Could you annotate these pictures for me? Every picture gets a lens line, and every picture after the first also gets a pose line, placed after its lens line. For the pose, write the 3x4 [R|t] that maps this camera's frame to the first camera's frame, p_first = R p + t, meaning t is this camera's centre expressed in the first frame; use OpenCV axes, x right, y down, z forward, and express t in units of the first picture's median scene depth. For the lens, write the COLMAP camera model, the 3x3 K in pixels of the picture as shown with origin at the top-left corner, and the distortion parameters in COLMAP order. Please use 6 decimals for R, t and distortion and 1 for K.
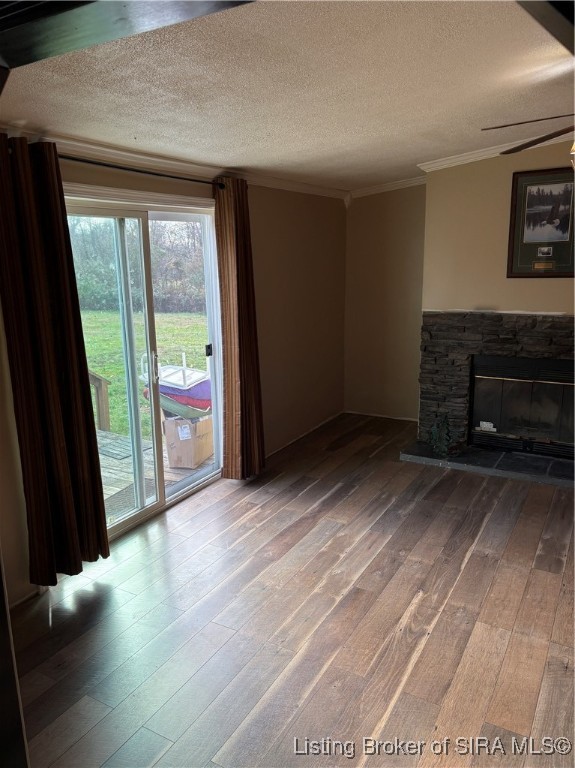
lens RADIAL K [[579.5, 0, 285.9], [0, 579.5, 383.4], [0, 0, 1]] dist [0.027952, -0.025313]
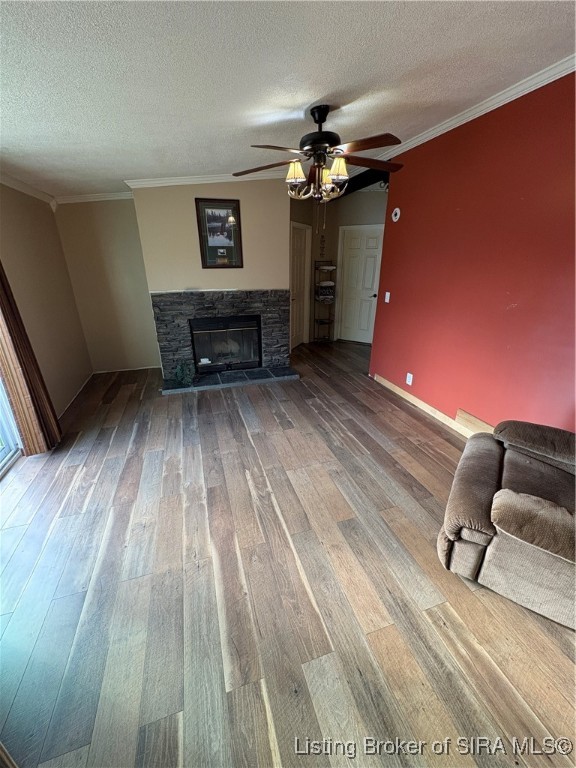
lens RADIAL K [[306.1, 0, 288.5], [0, 306.1, 381.1], [0, 0, 1]] dist [0.001938, 0.000614]
pose [[0.669842, -0.256434, 0.696816, -0.142835], [0.150590, 0.965884, 0.210693, -0.023602], [-0.727072, -0.036197, 0.685606, 0.241676]]
